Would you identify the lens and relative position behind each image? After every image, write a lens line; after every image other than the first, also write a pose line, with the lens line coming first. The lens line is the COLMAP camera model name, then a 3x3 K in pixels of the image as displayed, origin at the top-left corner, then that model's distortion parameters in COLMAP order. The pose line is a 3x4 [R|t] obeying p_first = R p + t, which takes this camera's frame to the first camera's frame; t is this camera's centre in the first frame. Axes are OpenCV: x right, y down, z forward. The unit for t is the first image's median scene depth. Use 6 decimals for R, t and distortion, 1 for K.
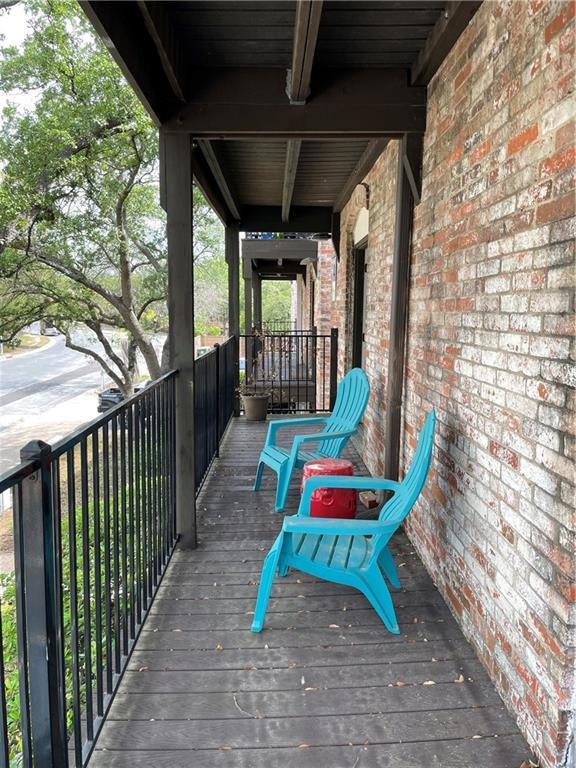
lens RADIAL K [[584.8, 0, 288.0], [0, 584.8, 382.9], [0, 0, 1]] dist [0.085001, -0.121780]
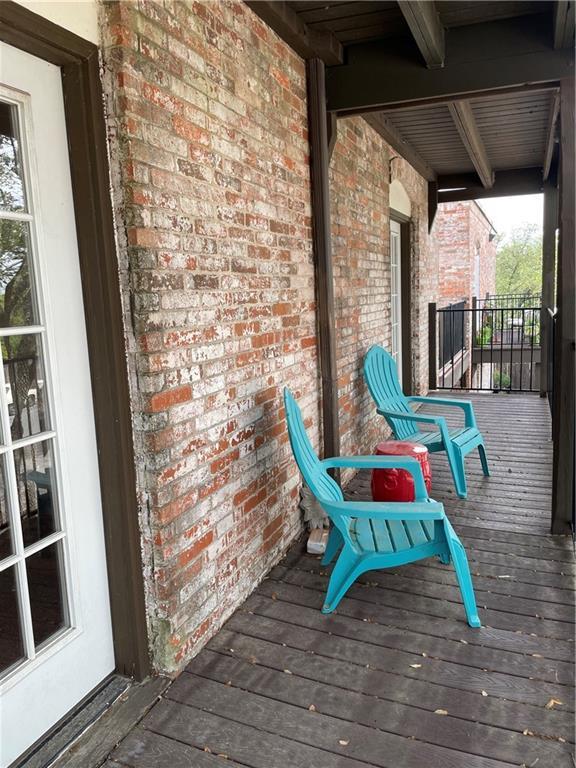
lens RADIAL K [[584.8, 0, 288.3], [0, 584.8, 381.5], [0, 0, 1]] dist [0.085001, -0.121780]
pose [[-0.917482, -0.022488, 0.397142, -0.184468], [0.089417, 0.961188, 0.261001, -0.305559], [-0.387598, 0.274975, -0.879862, 2.540617]]
